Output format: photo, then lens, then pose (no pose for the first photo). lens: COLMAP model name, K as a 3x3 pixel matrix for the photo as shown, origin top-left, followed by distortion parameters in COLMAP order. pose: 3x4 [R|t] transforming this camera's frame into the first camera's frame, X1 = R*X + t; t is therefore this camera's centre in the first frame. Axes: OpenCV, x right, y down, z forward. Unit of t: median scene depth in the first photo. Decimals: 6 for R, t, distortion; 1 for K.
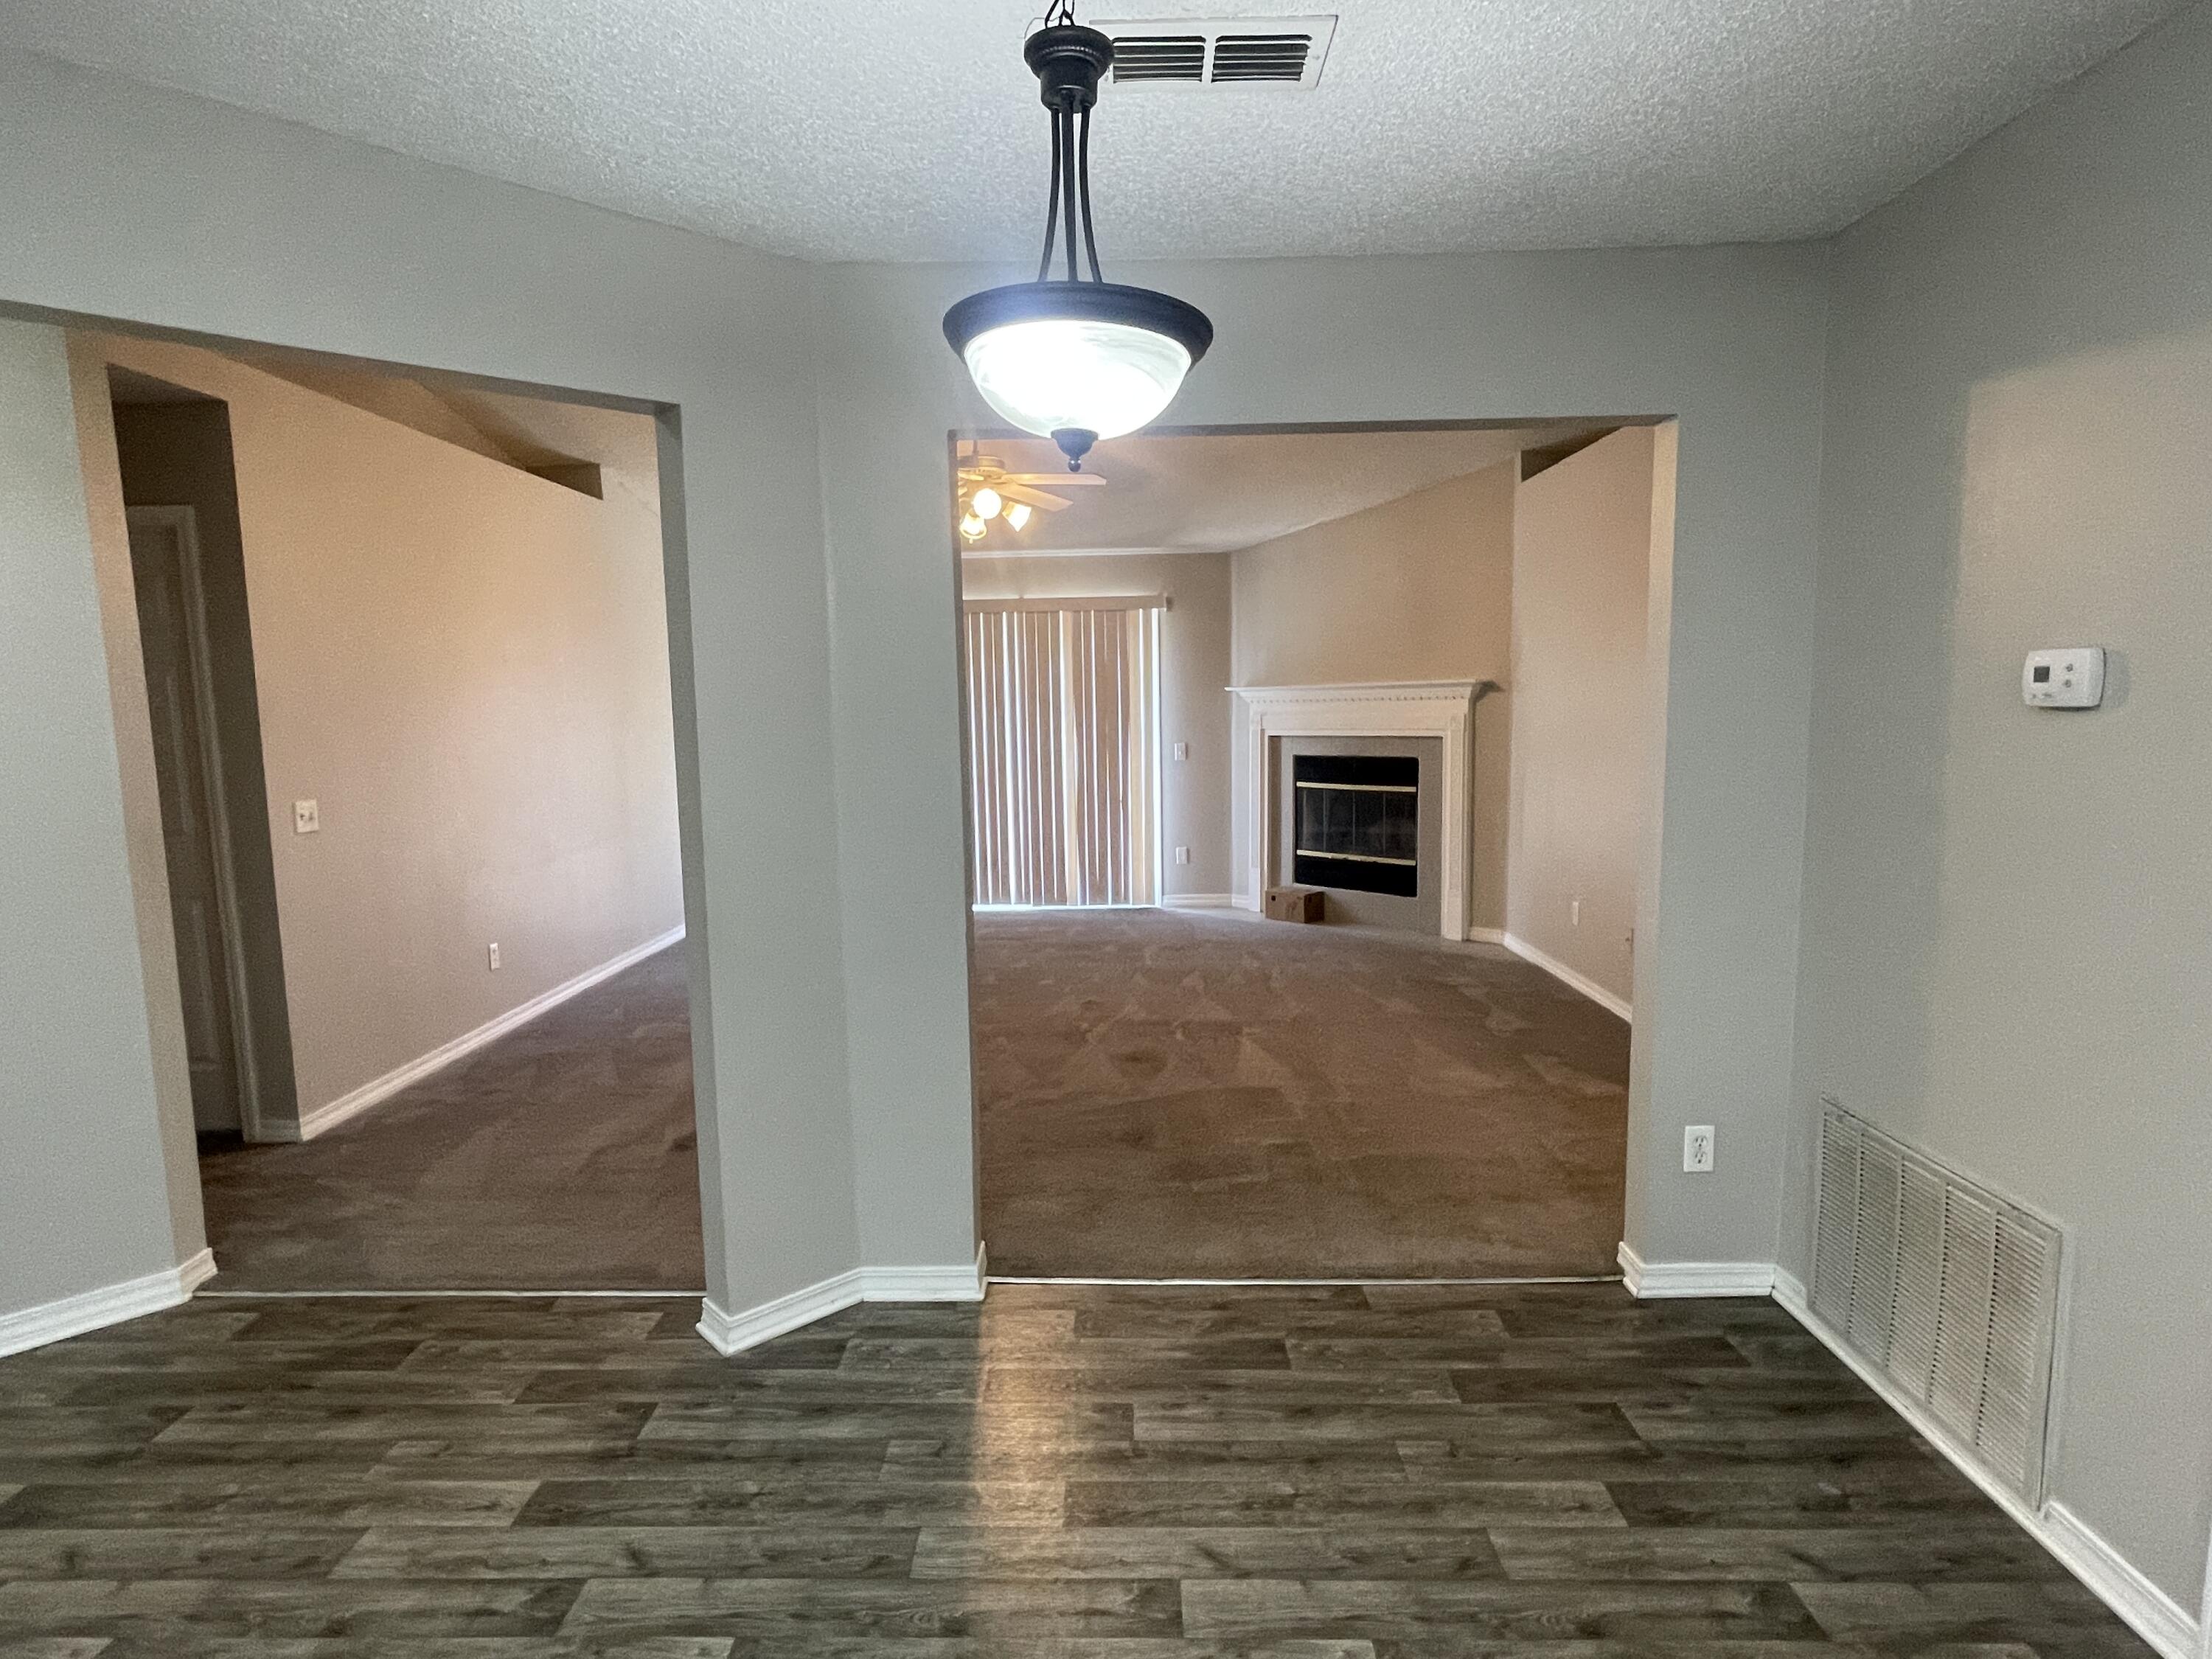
lens RADIAL K [[1175.9, 0, 1103.0], [0, 1175.9, 834.2], [0, 0, 1]] dist [0.004819, 0.000446]
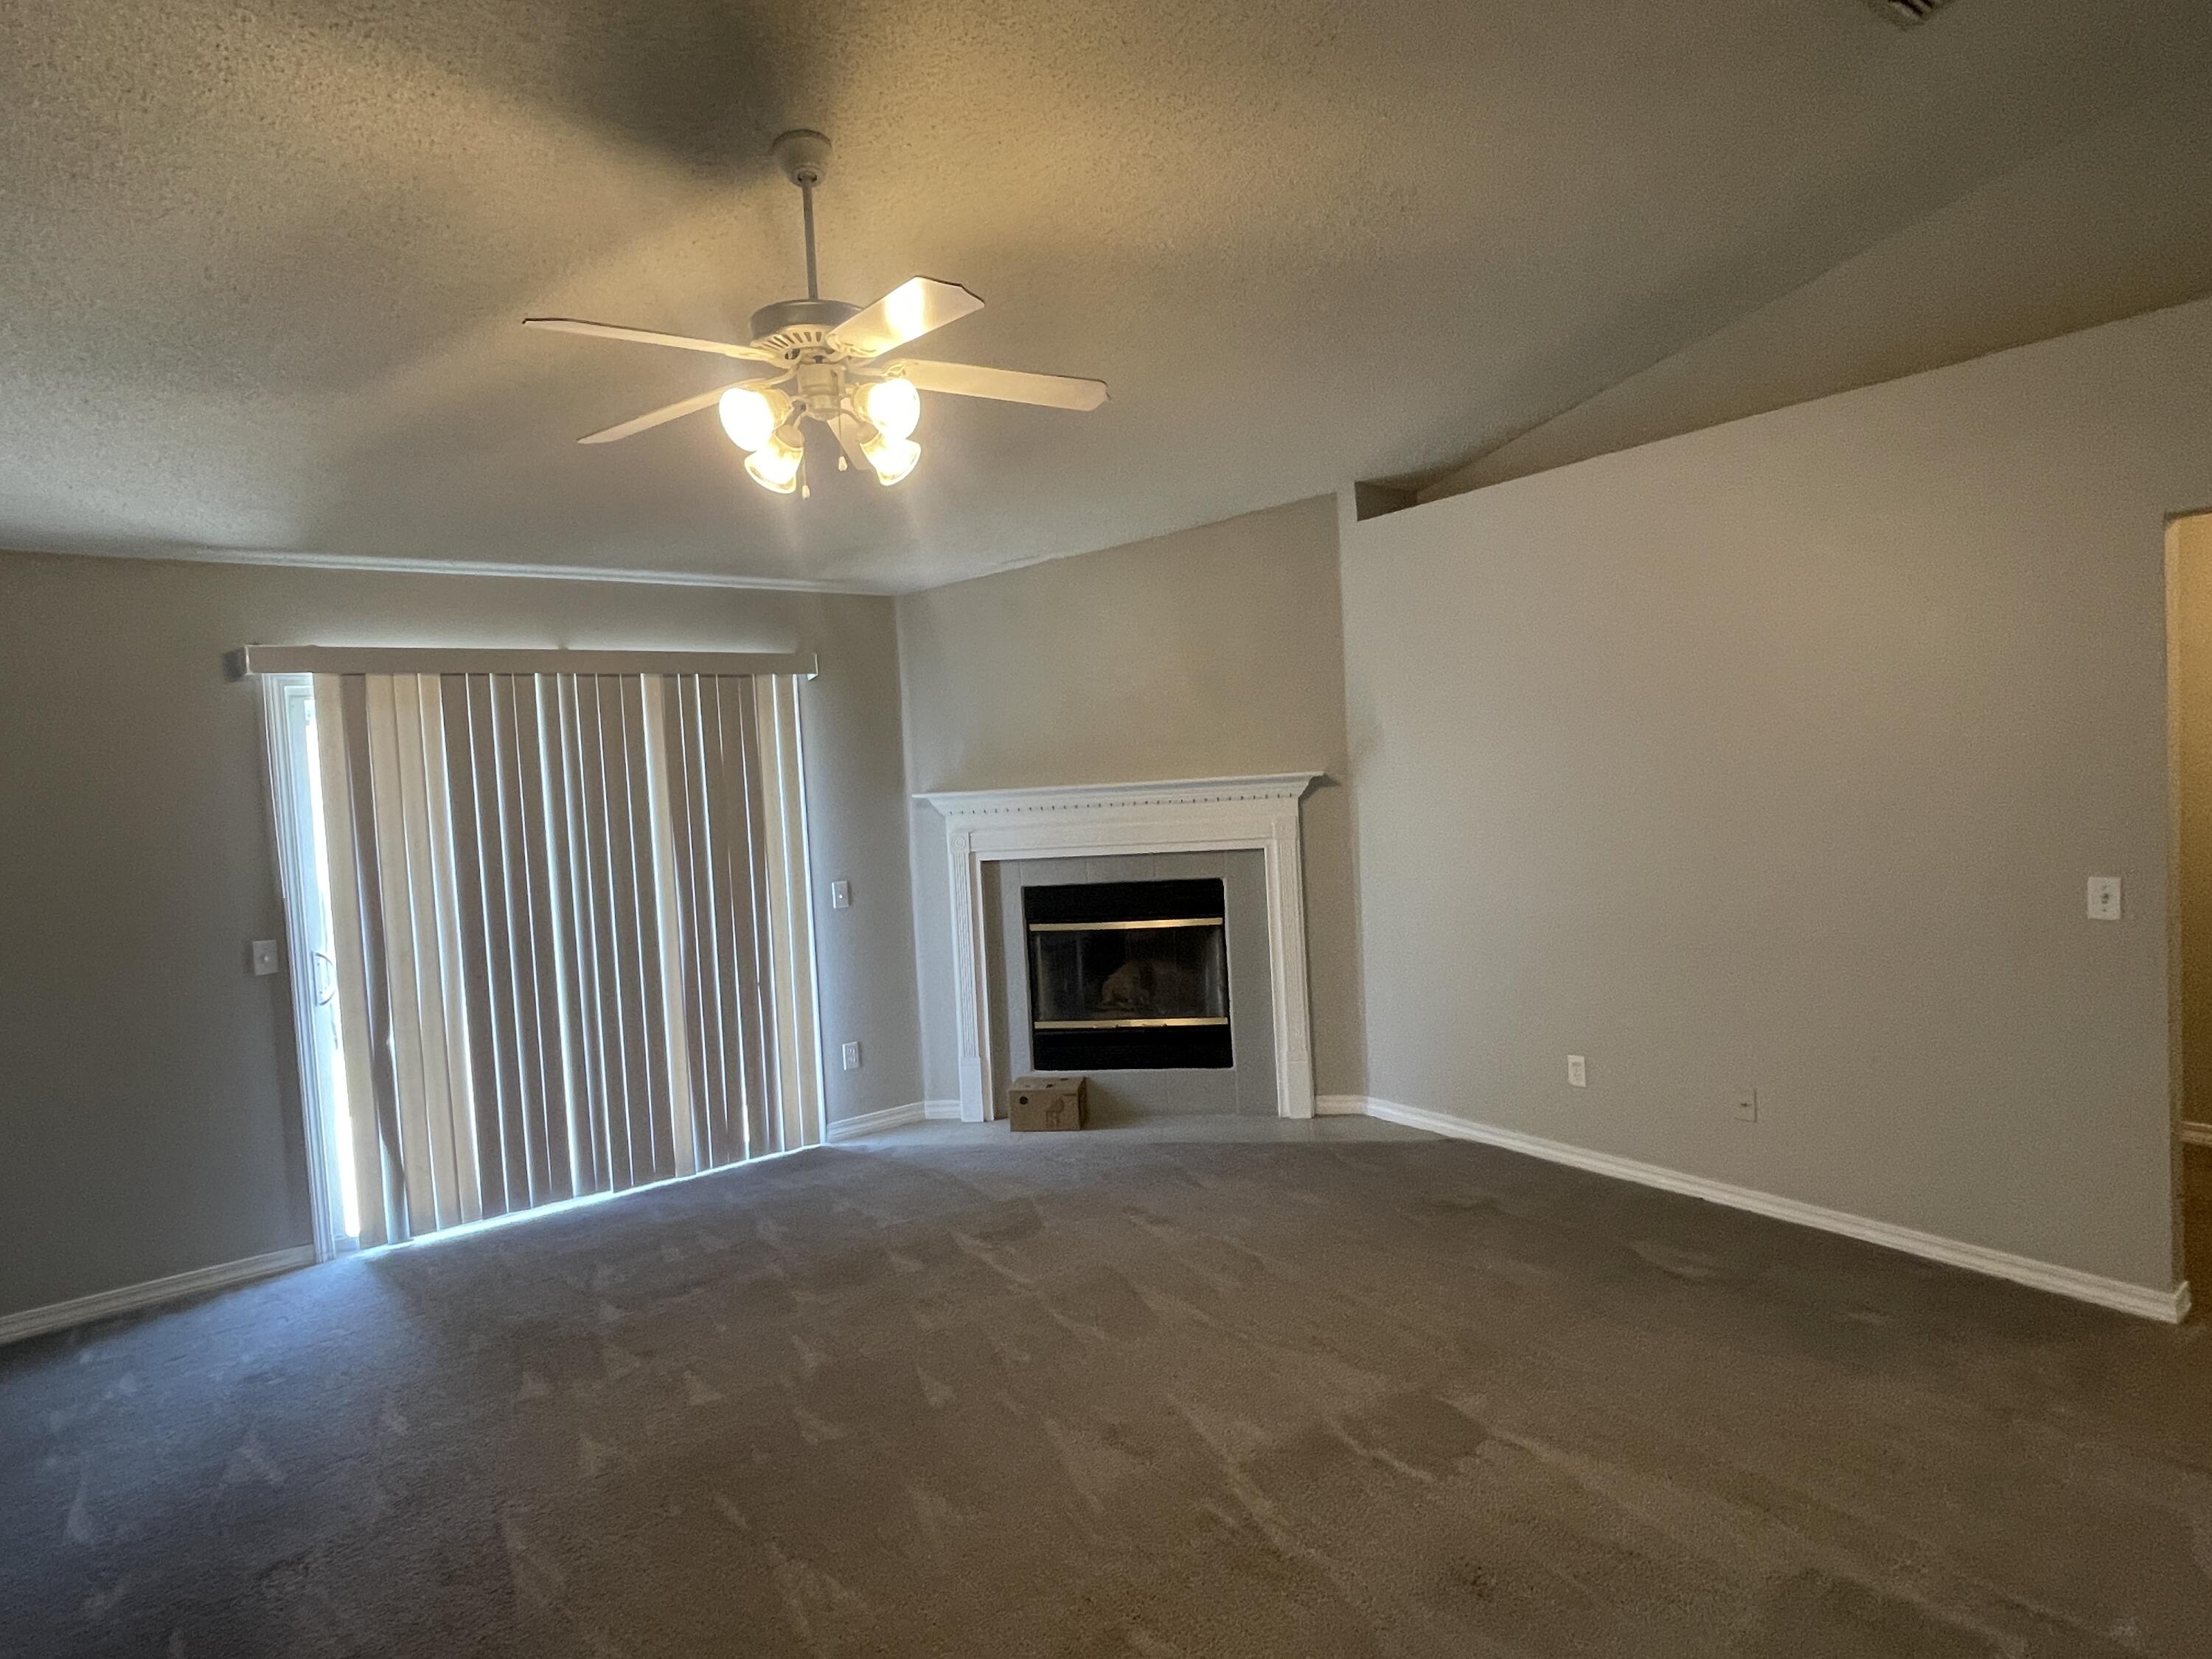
lens RADIAL K [[1175.9, 0, 1112.7], [0, 1175.9, 826.0], [0, 0, 1]] dist [0.004819, 0.000446]
pose [[0.789714, -0.051989, 0.611268, -0.217924], [0.105818, 0.993012, -0.052253, -0.060970], [-0.604280, 0.105948, 0.789697, 0.415588]]
